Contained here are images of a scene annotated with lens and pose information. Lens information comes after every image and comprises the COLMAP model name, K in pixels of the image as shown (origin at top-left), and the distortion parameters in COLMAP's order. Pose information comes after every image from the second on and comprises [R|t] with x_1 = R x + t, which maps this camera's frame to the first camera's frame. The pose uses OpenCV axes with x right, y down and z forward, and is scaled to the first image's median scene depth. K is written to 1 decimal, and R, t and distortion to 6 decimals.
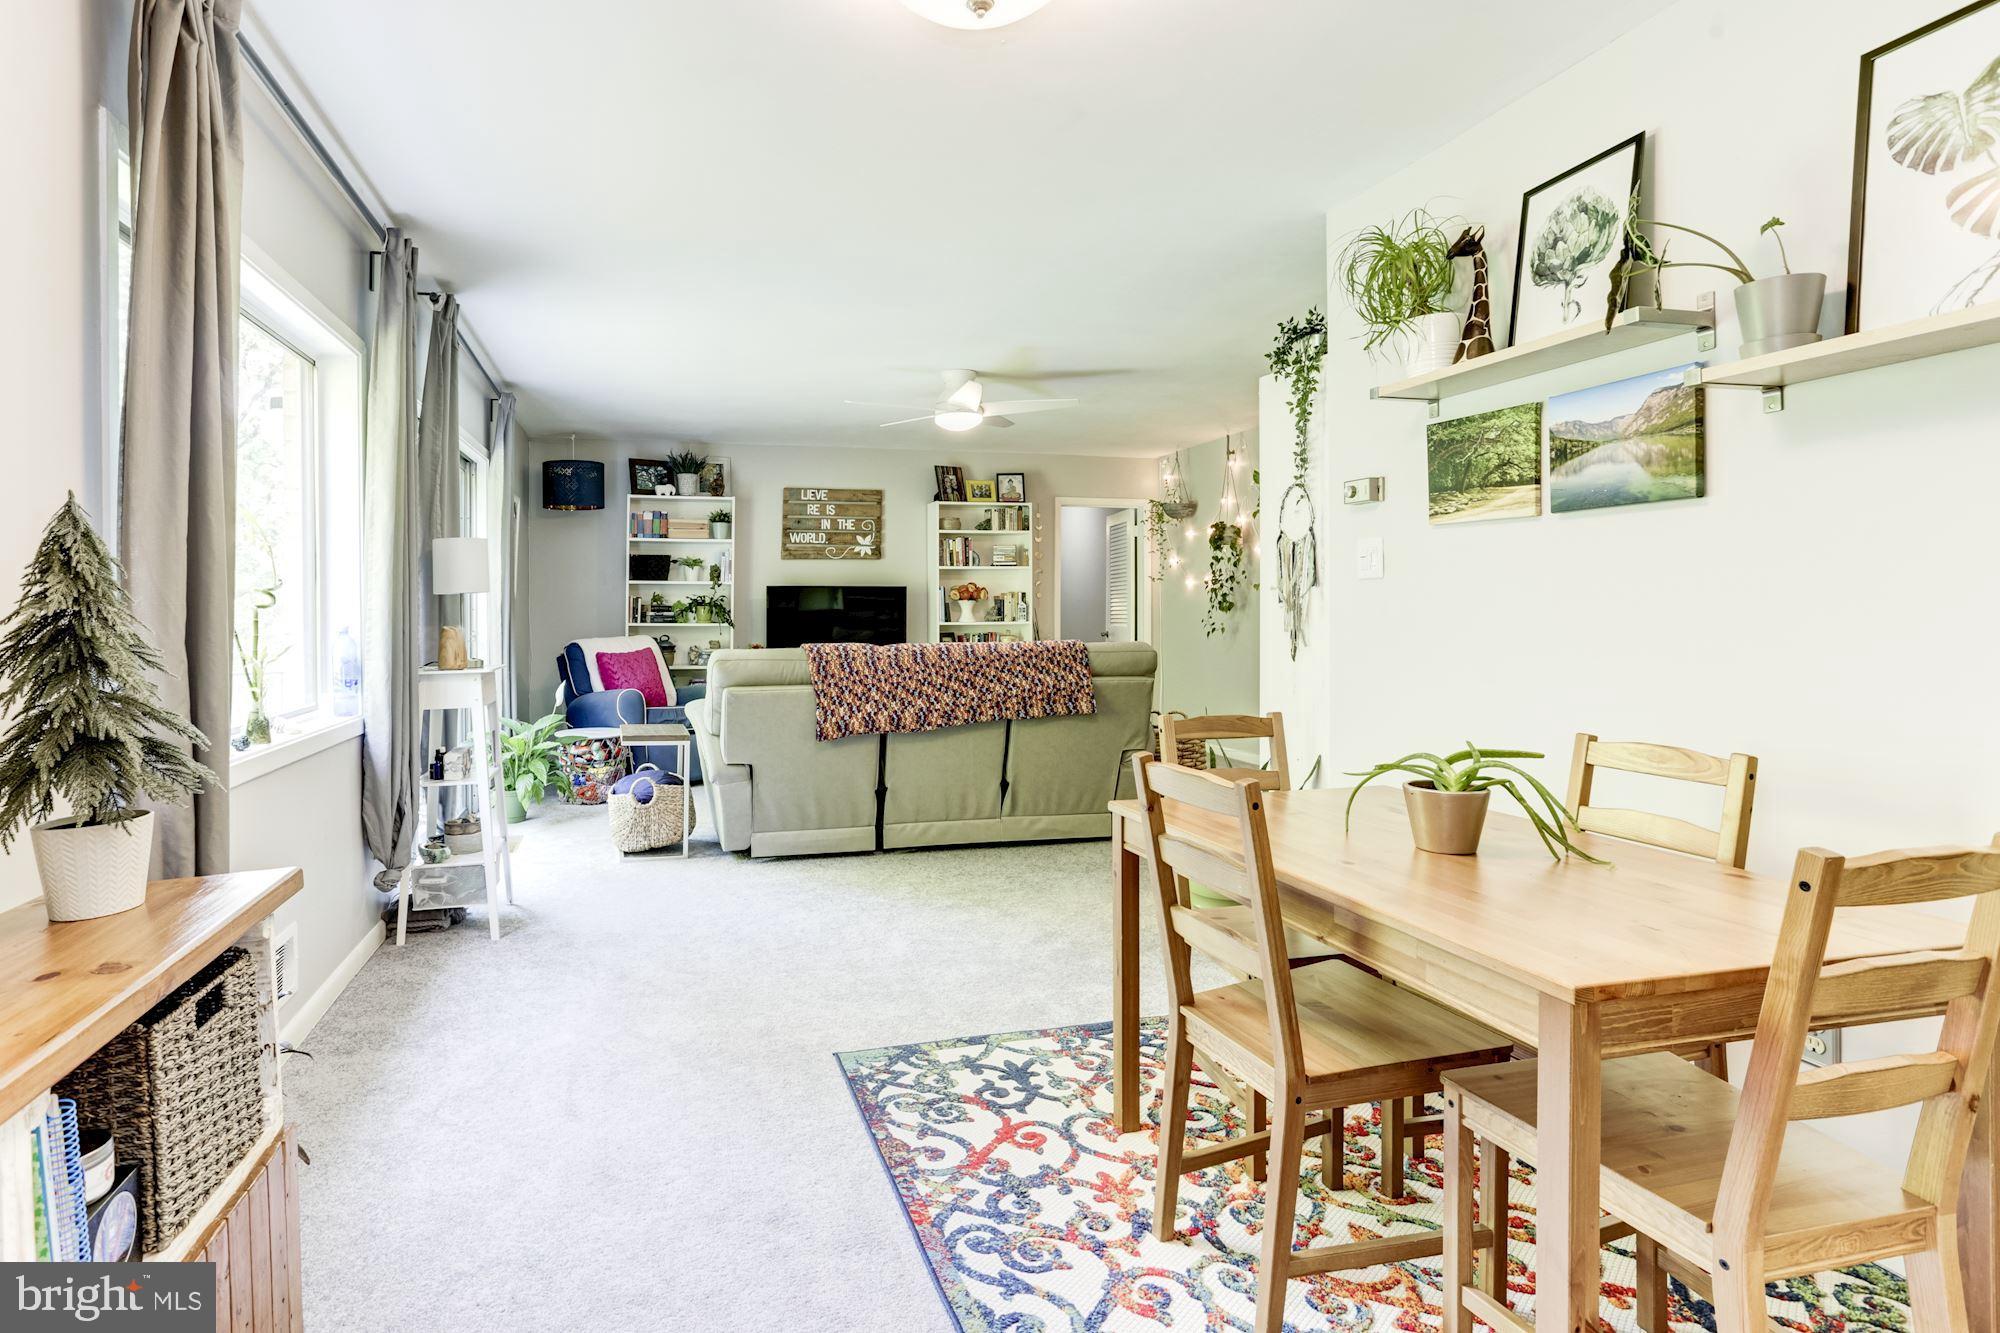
lens RADIAL K [[1009.9, 0, 899.6], [0, 1009.9, 614.6], [0, 0, 1]] dist [-0.022928, 0.011690]
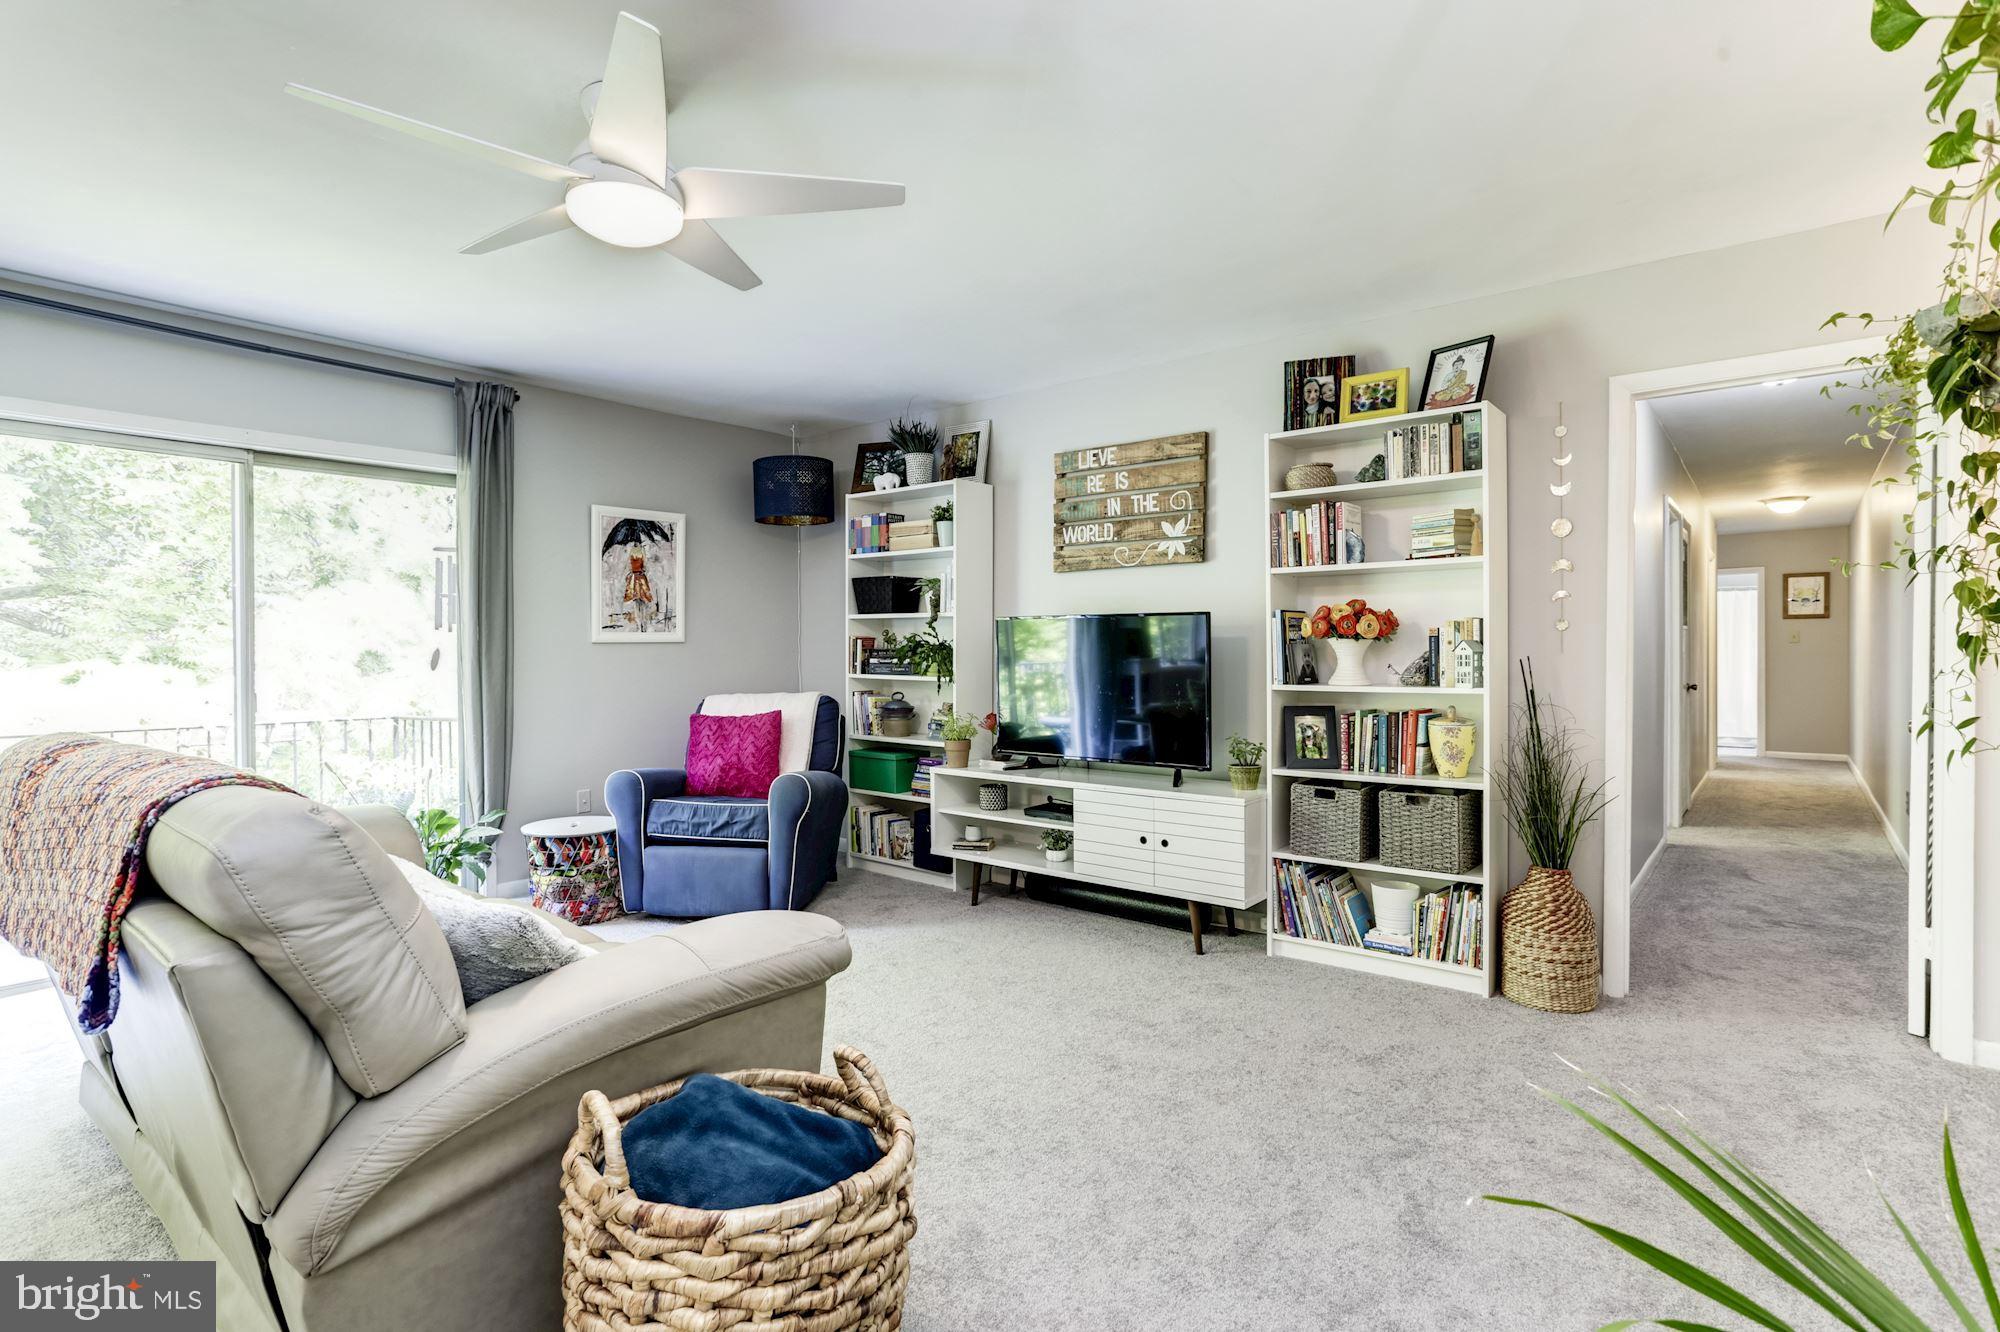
lens RADIAL K [[1009.9, 0, 1000.5], [0, 1009.9, 661.3], [0, 0, 1]] dist [-0.022928, 0.011690]
pose [[0.603089, 0.011077, -0.797597, 0.344390], [-0.007003, 0.999939, 0.008592, -0.006790], [0.797643, 0.000404, 0.603130, 0.604999]]
